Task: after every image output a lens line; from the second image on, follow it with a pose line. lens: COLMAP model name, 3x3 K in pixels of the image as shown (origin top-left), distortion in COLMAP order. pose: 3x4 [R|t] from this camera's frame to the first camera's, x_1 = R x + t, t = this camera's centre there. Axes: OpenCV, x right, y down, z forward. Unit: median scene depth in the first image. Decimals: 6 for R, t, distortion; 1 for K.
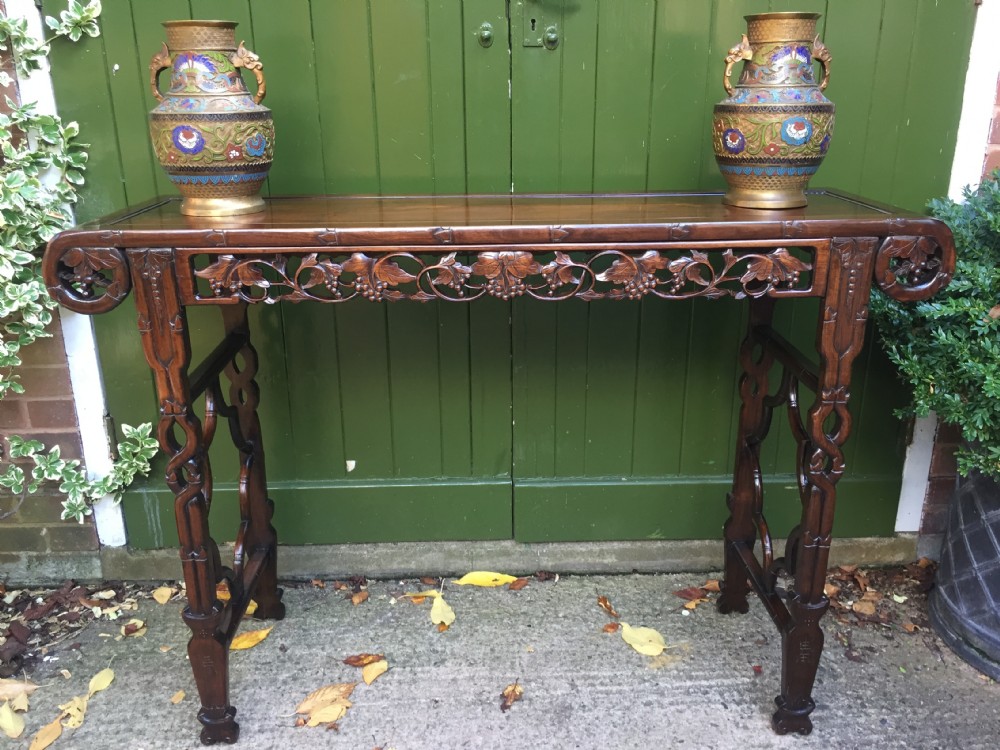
lens RADIAL K [[856.1, 0, 501.9], [0, 856.1, 373.9], [0, 0, 1]] dist [0.081545, -0.116900]
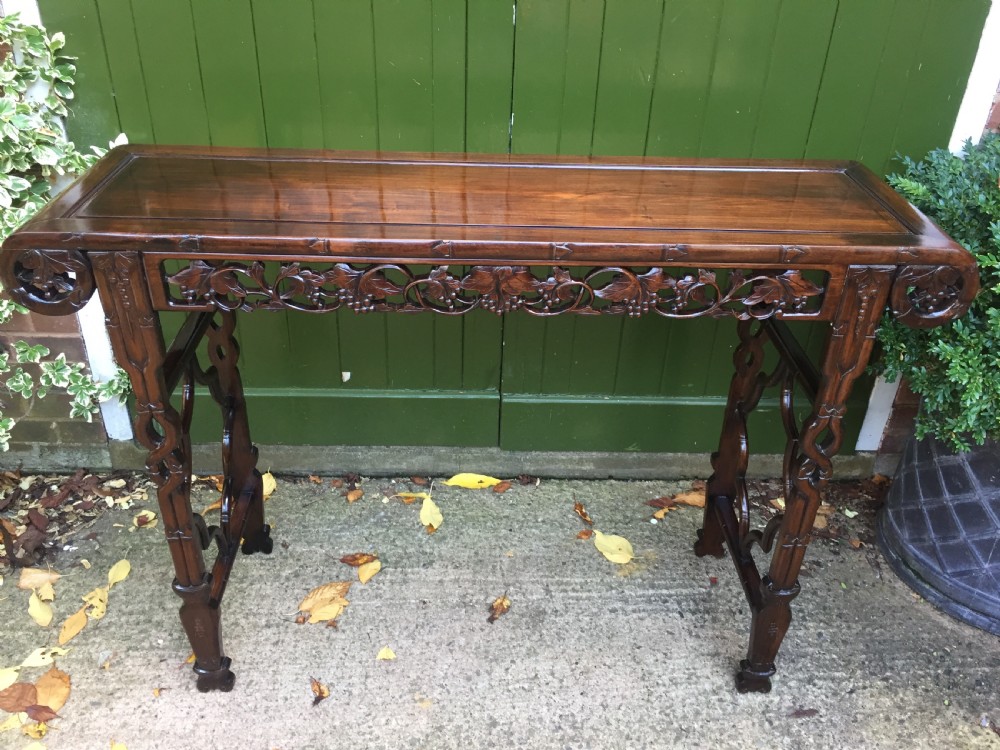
lens RADIAL K [[856.1, 0, 501.9], [0, 856.1, 373.9], [0, 0, 1]] dist [0.081545, -0.116900]
pose [[0.999139, 0.036831, 0.019121, -0.007564], [-0.040058, 0.976335, 0.212523, -0.137130], [-0.010841, -0.213106, 0.976969, -0.022671]]
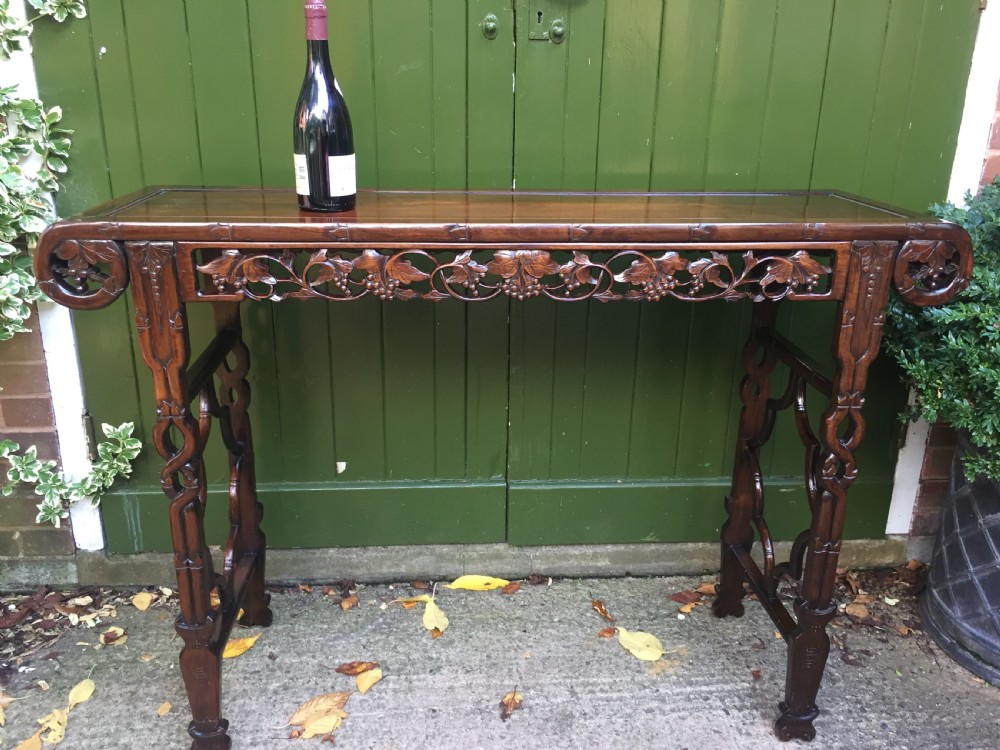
lens RADIAL K [[855.3, 0, 502.1], [0, 855.3, 373.2], [0, 0, 1]] dist [0.078324, -0.110719]
pose [[0.998785, 0.007950, 0.048638, -0.045831], [-0.008122, 0.999961, 0.003330, -0.004776], [-0.048609, -0.003721, 0.998811, 0.023502]]
